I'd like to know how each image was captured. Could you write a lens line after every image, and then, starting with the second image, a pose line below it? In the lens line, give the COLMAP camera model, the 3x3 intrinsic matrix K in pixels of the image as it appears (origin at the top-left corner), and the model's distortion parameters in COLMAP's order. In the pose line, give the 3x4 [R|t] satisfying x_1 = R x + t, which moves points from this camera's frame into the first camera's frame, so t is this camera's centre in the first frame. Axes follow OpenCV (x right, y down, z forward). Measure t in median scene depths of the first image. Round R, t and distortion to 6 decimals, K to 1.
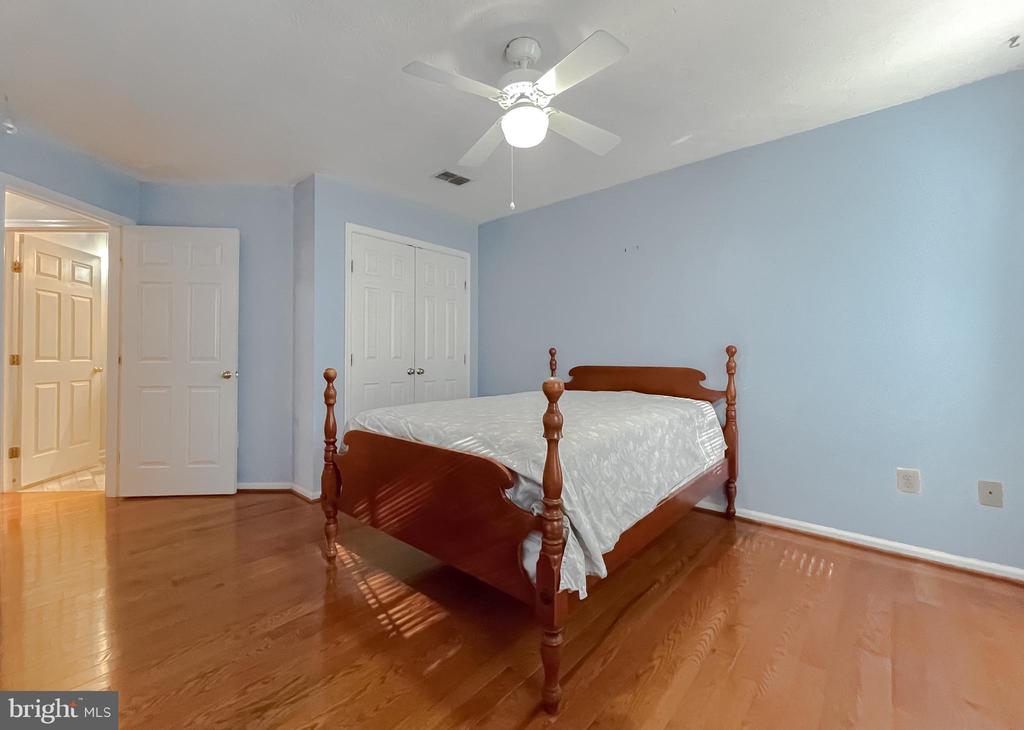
lens RADIAL K [[423.0, 0, 512.0], [0, 423.0, 365.0], [0, 0, 1]] dist [-0.000045, -0.000001]
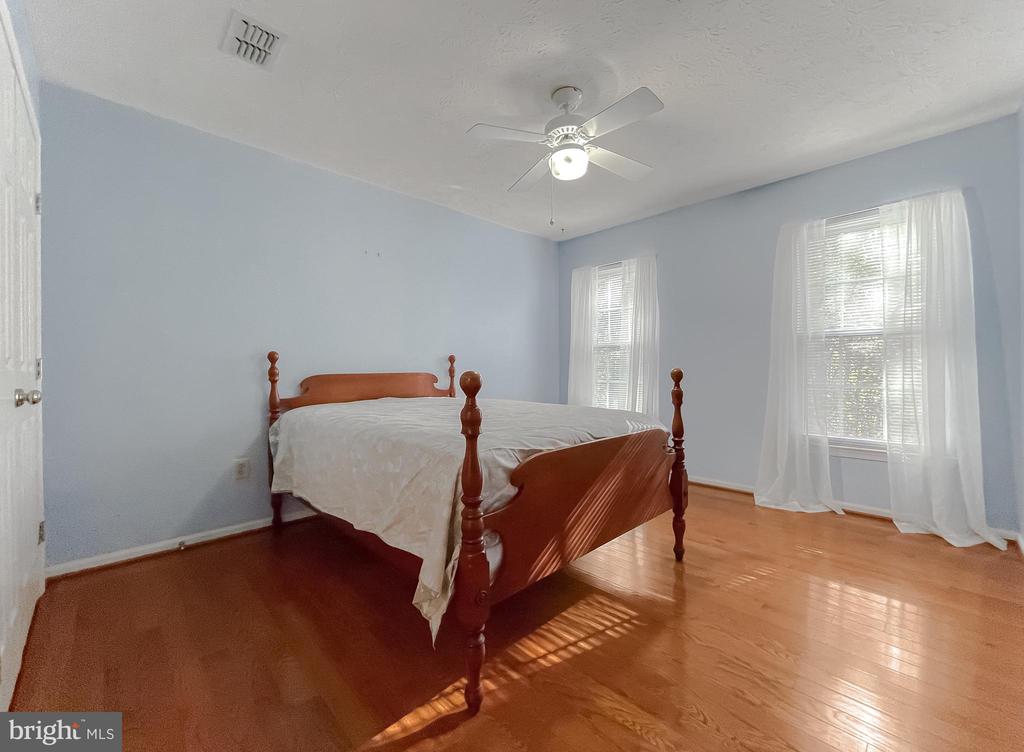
lens RADIAL K [[416.2, 0, 496.1], [0, 416.2, 379.9], [0, 0, 1]] dist [-0.000737, -0.000068]
pose [[0.091396, -0.024308, 0.995518, -1.155018], [0.021547, 0.999516, 0.022427, 0.009952], [-0.995582, 0.019401, 0.091875, 1.083972]]
